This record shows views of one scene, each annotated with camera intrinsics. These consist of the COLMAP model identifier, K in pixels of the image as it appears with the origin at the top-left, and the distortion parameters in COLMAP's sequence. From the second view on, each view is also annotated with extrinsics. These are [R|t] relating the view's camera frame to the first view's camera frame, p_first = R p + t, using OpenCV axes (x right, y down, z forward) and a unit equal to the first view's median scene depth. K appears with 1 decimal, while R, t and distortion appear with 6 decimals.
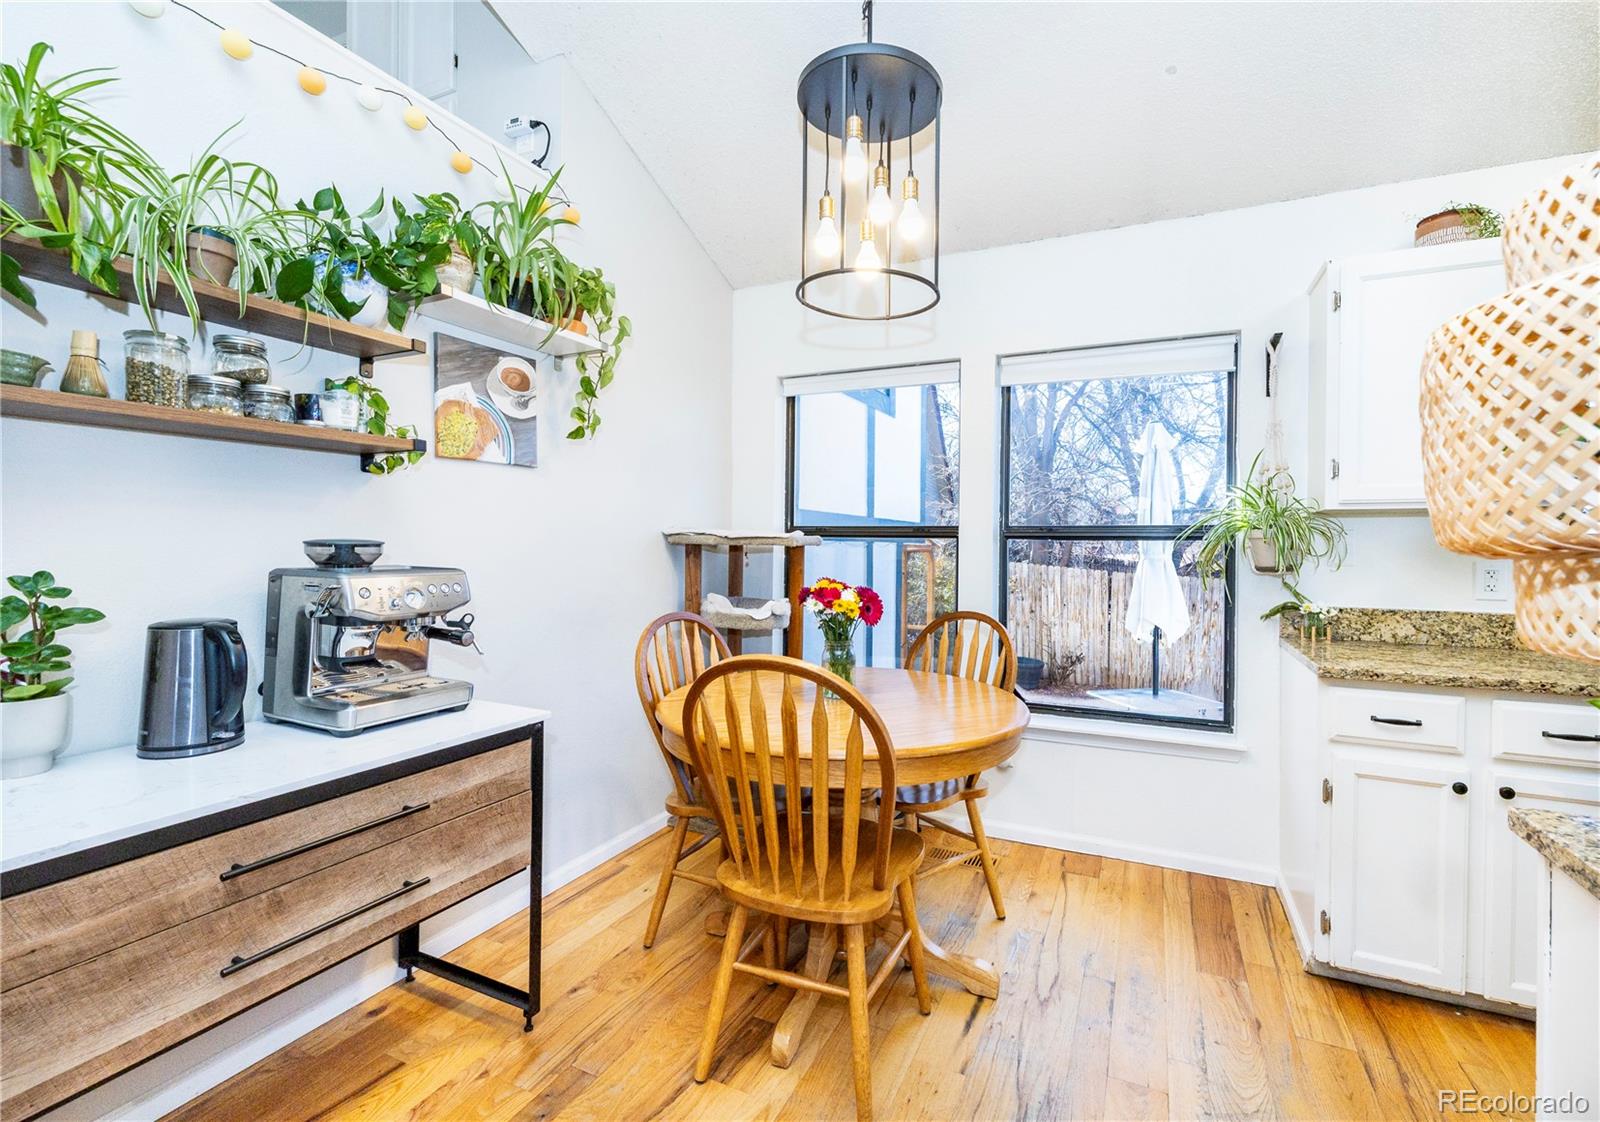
lens RADIAL K [[706.2, 0, 840.5], [0, 706.2, 548.1], [0, 0, 1]] dist [0.000211, 0.000015]
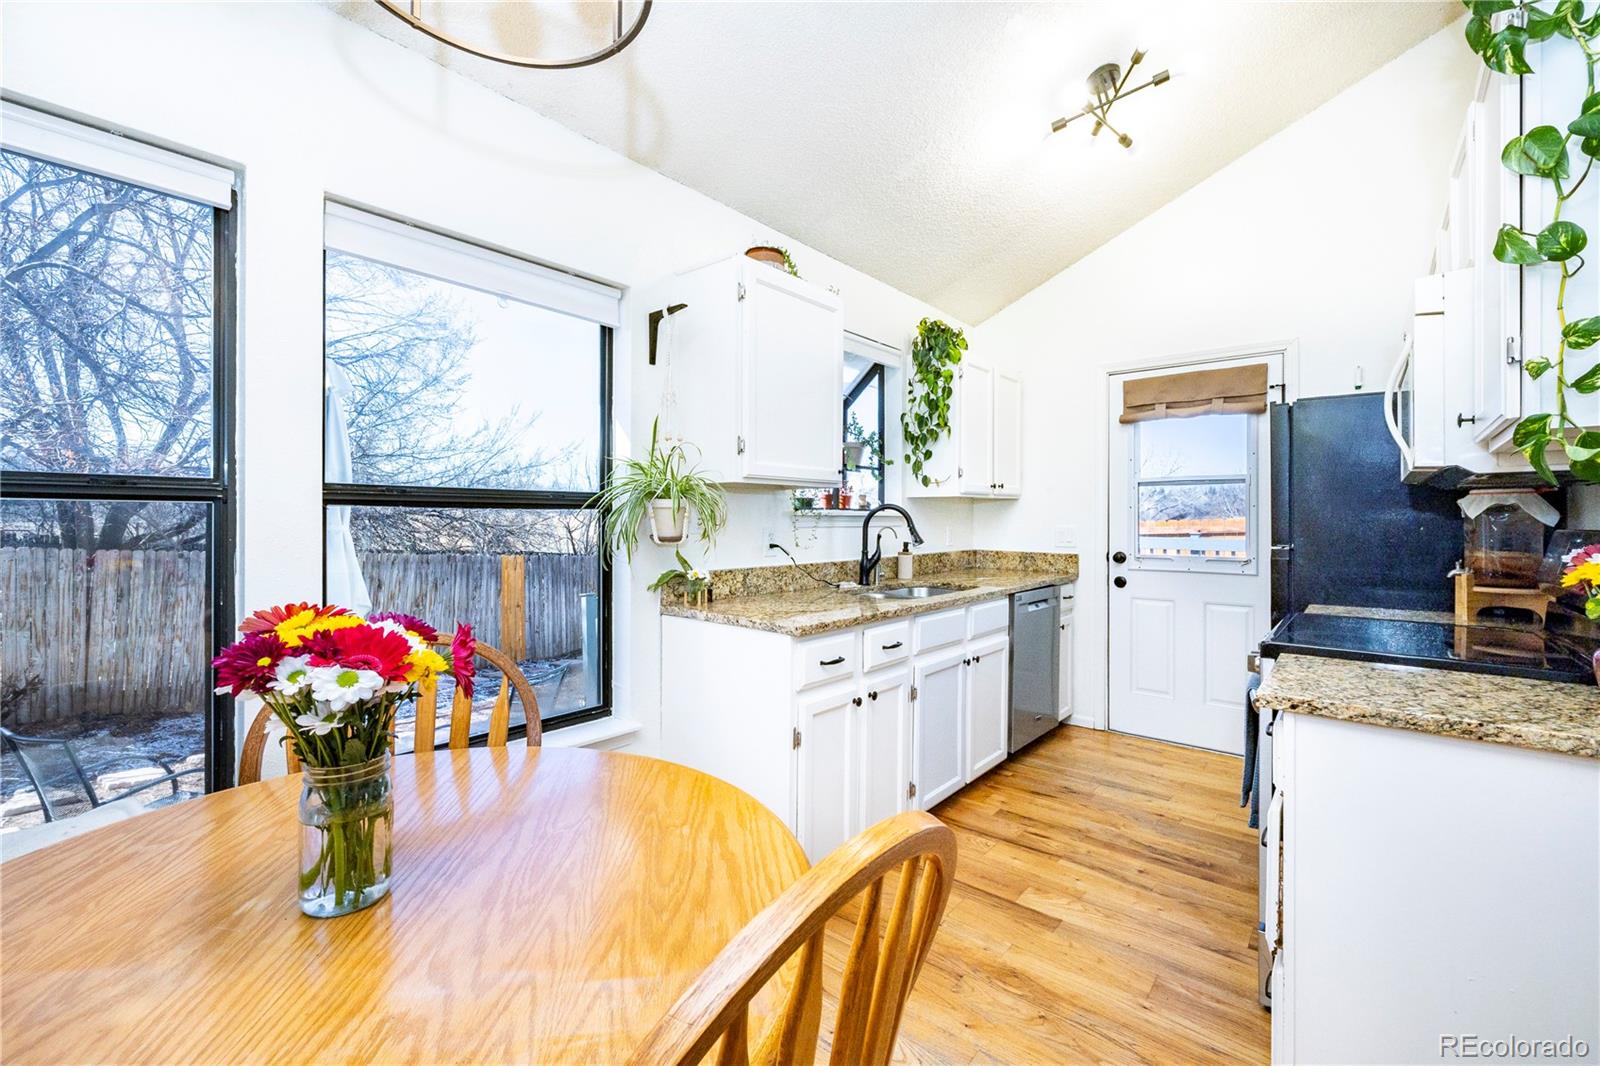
lens RADIAL K [[671.8, 0, 798.9], [0, 671.8, 521.2], [0, 0, 1]] dist [-0.000868, 0.000736]
pose [[0.280906, -0.010675, 0.959676, -0.272124], [0.002025, 0.999943, 0.010530, -0.005362], [-0.959733, -0.001014, 0.280912, 0.607899]]
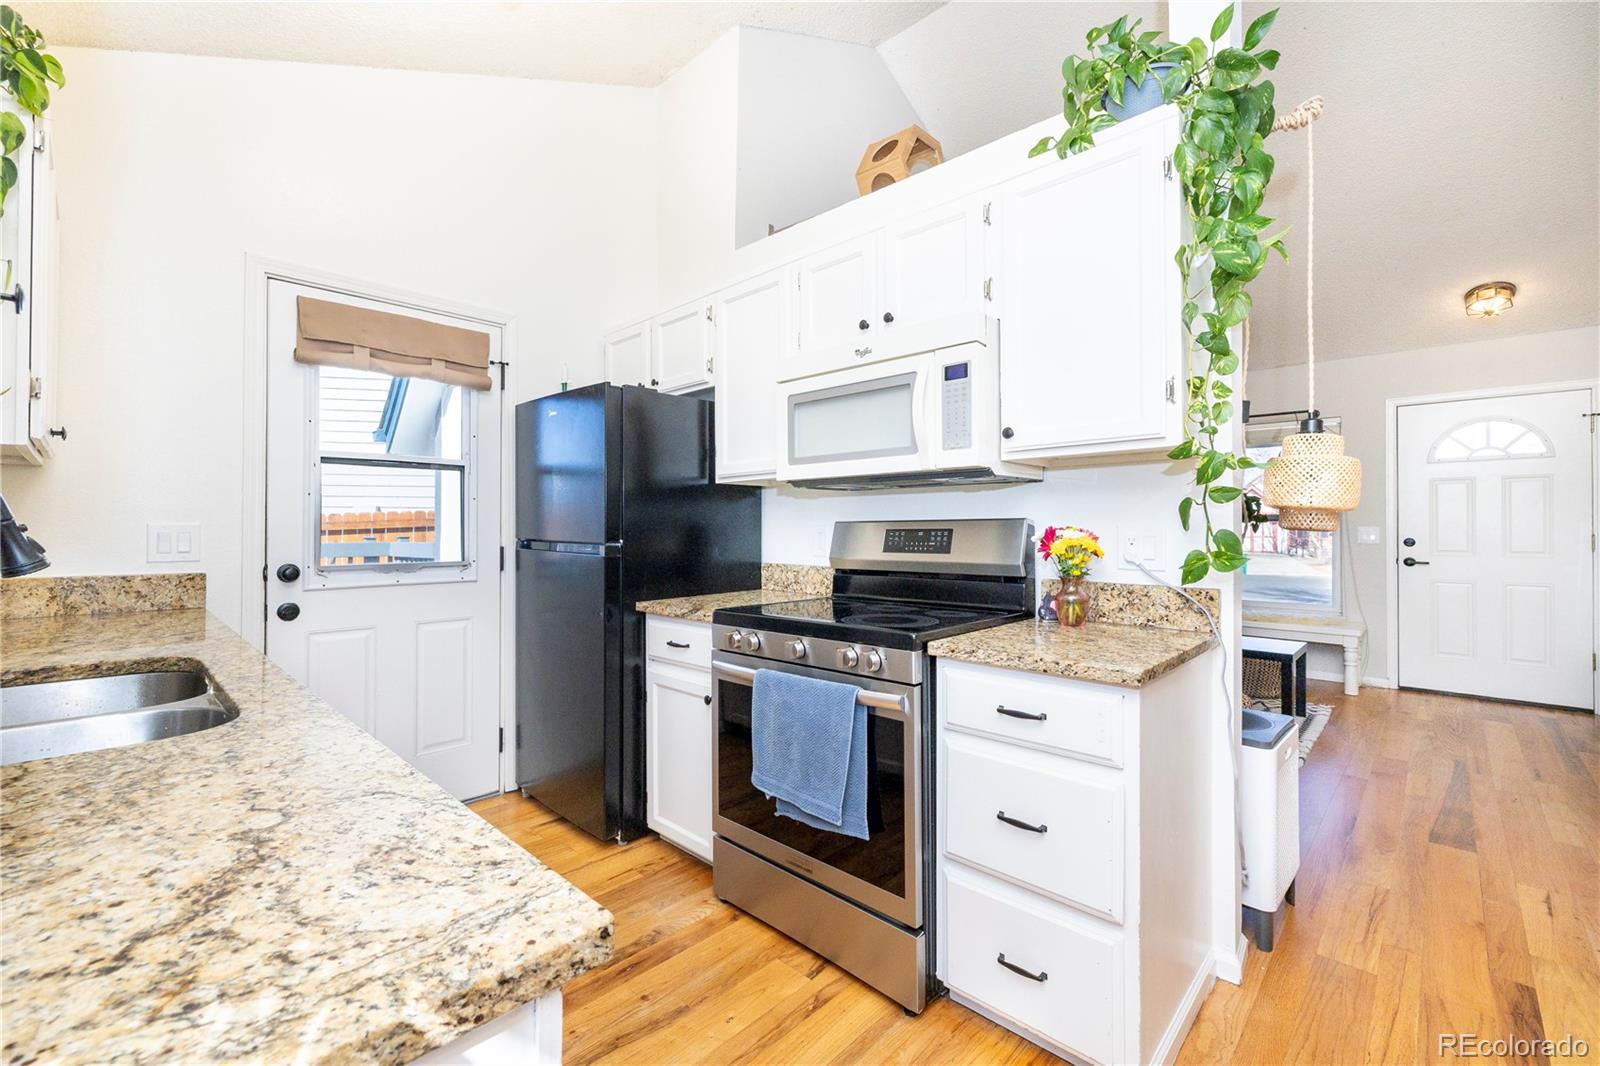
lens RADIAL K [[671.8, 0, 798.9], [0, 671.8, 521.2], [0, 0, 1]] dist [-0.000868, 0.000736]
pose [[-0.941194, -0.007554, 0.337783, 0.456720], [-0.009388, 0.999949, -0.003796, 0.019895], [-0.337737, -0.006744, -0.941216, 1.037550]]
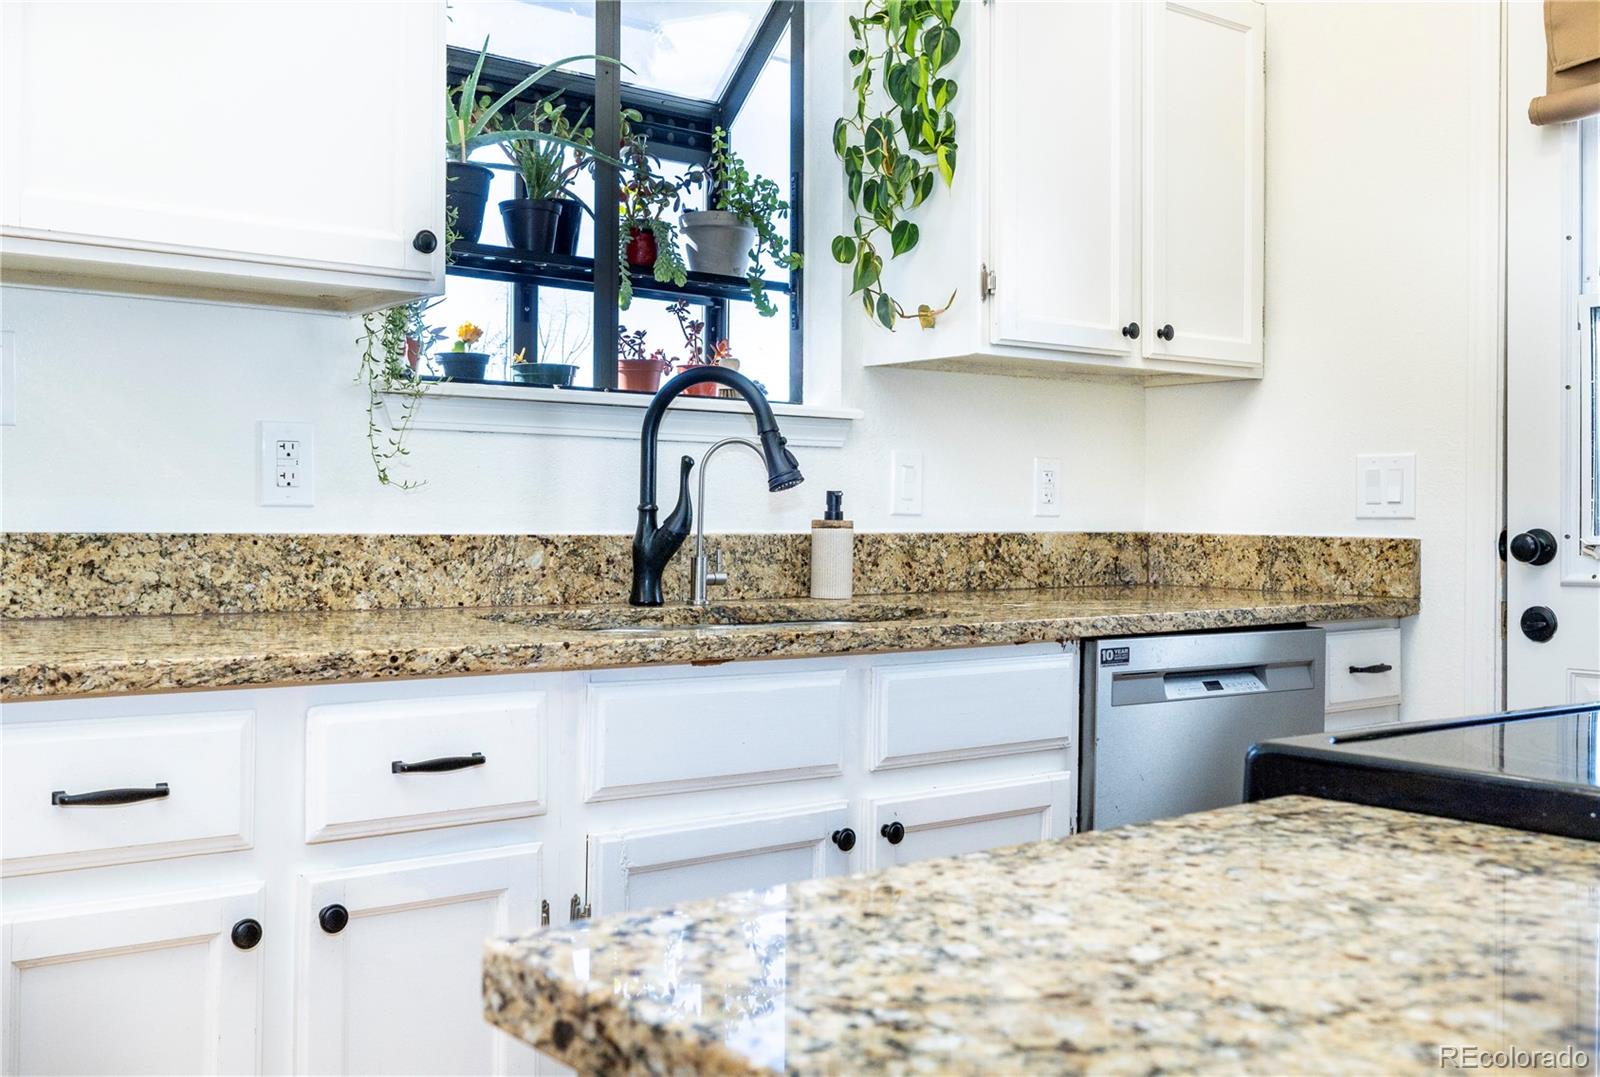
lens RADIAL K [[1570.9, 0, 794.3], [0, 1570.9, 518.6], [0, 0, 1]] dist [0.003182, 0.002435]
pose [[0.469696, -0.002648, 0.882824, 0.184160], [-0.000745, 0.999994, 0.003395, 0.079158], [-0.882828, -0.002252, 0.469691, 0.240791]]
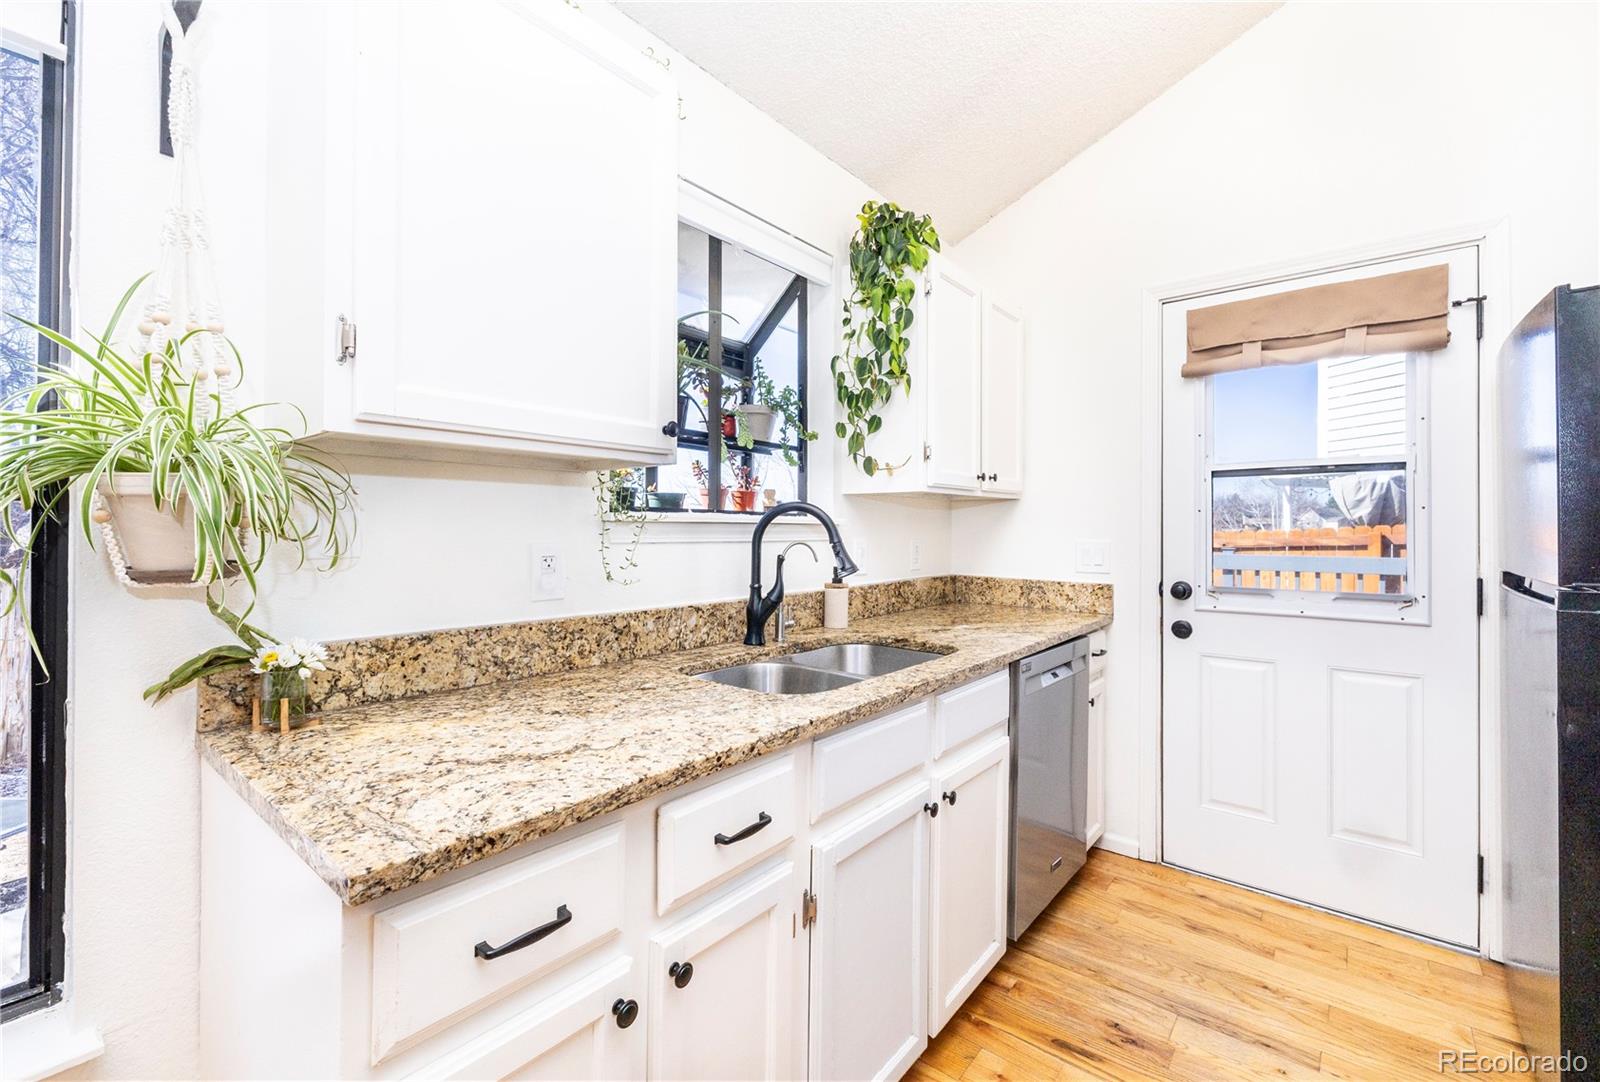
lens RADIAL K [[680.8, 0, 786.2], [0, 680.8, 527.5], [0, 0, 1]] dist [-0.000855, -0.000154]
pose [[0.274884, -0.002904, 0.961473, 0.365604], [0.000067, 0.999995, 0.003001, 0.002037], [-0.961477, -0.000760, 0.274883, 0.613881]]
